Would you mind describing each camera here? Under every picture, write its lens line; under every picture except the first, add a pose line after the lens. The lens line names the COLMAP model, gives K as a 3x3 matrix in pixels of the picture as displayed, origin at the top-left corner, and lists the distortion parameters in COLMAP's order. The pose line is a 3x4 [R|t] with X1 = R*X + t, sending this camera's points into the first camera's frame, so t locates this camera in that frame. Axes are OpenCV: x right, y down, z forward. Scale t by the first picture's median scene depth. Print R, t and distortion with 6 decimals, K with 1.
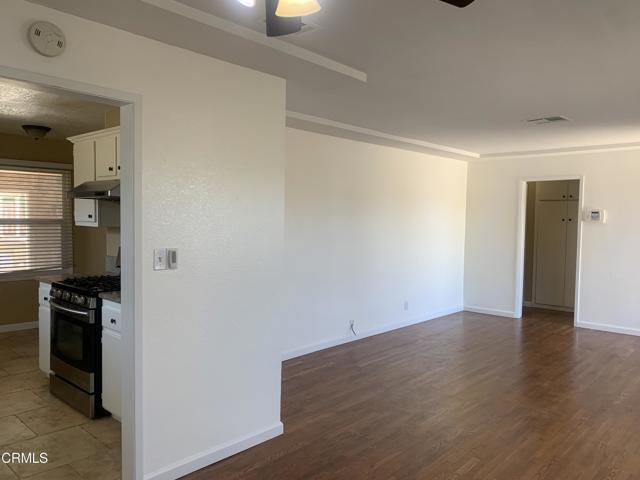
lens RADIAL K [[484.8, 0, 320.0], [0, 484.8, 240.4], [0, 0, 1]] dist [-0.005412, 0.007097]
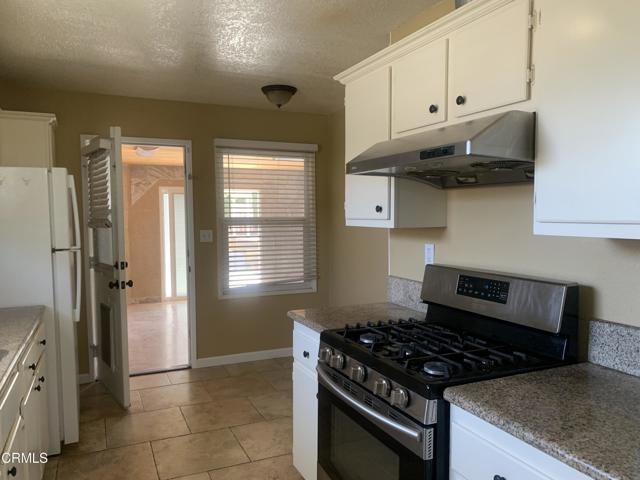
lens RADIAL K [[484.8, 0, 319.6], [0, 484.8, 241.6], [0, 0, 1]] dist [-0.005412, 0.007097]
pose [[0.918244, 0.006130, -0.395968, -0.299810], [-0.003591, 0.999968, 0.007154, -0.015062], [0.396000, -0.005147, 0.918236, 0.443818]]
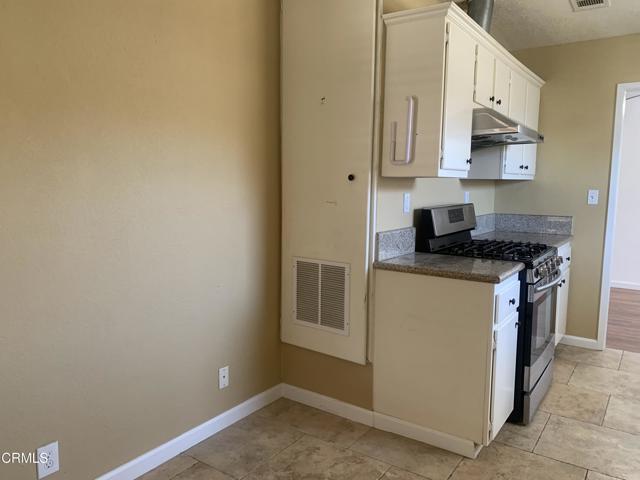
lens RADIAL K [[484.8, 0, 317.8], [0, 484.8, 238.4], [0, 0, 1]] dist [-0.005412, 0.007097]
pose [[-0.116849, -0.132507, 0.984270, -1.097447], [0.038229, 0.989725, 0.137780, -0.048910], [-0.992414, 0.053727, -0.110583, 1.285013]]
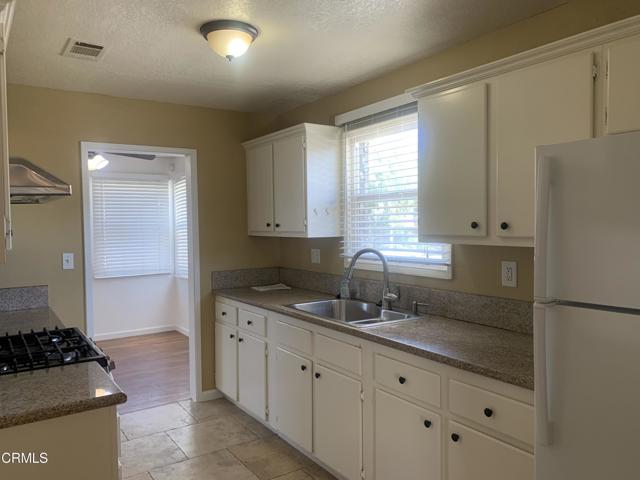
lens RADIAL K [[484.8, 0, 319.2], [0, 484.8, 243.2], [0, 0, 1]] dist [-0.005412, 0.007097]
pose [[-0.970040, -0.009831, 0.242747, -0.849782], [0.011035, 0.996367, 0.084450, -0.076755], [-0.242695, 0.084599, -0.966407, 1.358036]]
